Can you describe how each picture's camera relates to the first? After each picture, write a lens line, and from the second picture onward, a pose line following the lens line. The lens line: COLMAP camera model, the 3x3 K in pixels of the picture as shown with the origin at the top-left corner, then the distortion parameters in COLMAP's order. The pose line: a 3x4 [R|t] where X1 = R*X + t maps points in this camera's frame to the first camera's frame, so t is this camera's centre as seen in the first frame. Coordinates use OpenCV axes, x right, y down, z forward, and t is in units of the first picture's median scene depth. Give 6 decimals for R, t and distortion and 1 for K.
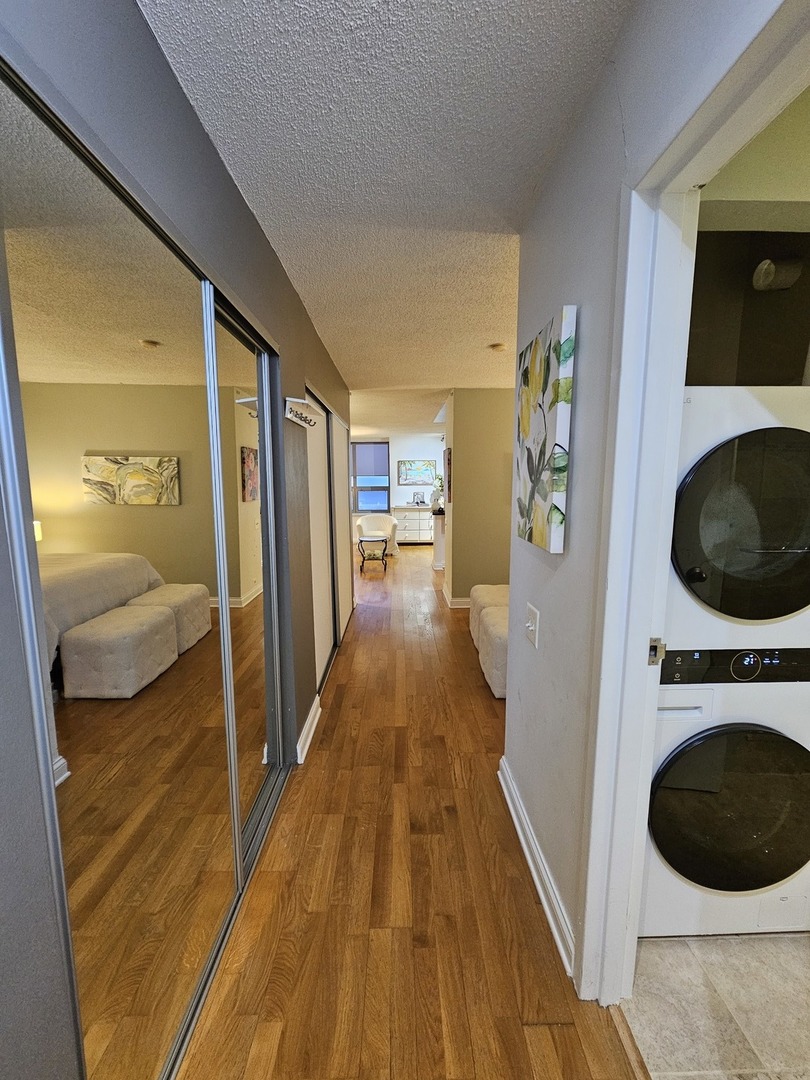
lens RADIAL K [[440.5, 0, 406.6], [0, 440.5, 540.7], [0, 0, 1]] dist [-0.002625, 0.000675]
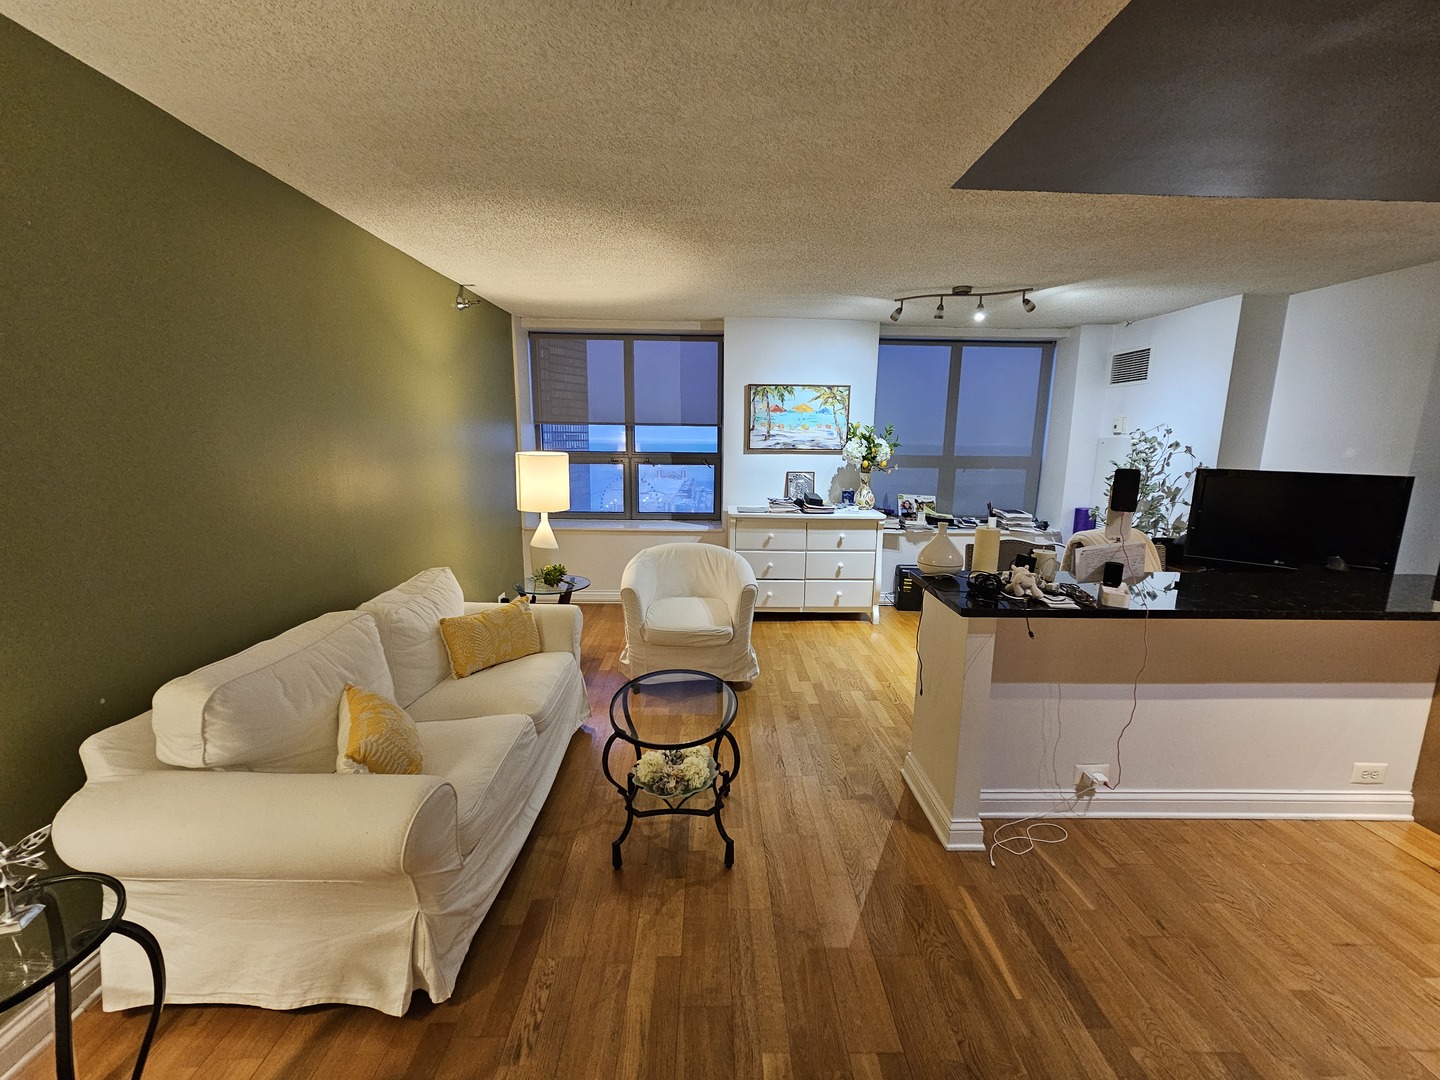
lens RADIAL K [[587.3, 0, 717.6], [0, 587.3, 542.5], [0, 0, 1]] dist [-0.002625, 0.000675]
pose [[0.999818, 0.018632, -0.004042, -0.039210], [-0.018429, 0.998794, 0.045499, -0.072535], [0.004885, -0.045416, 0.998956, 0.507146]]
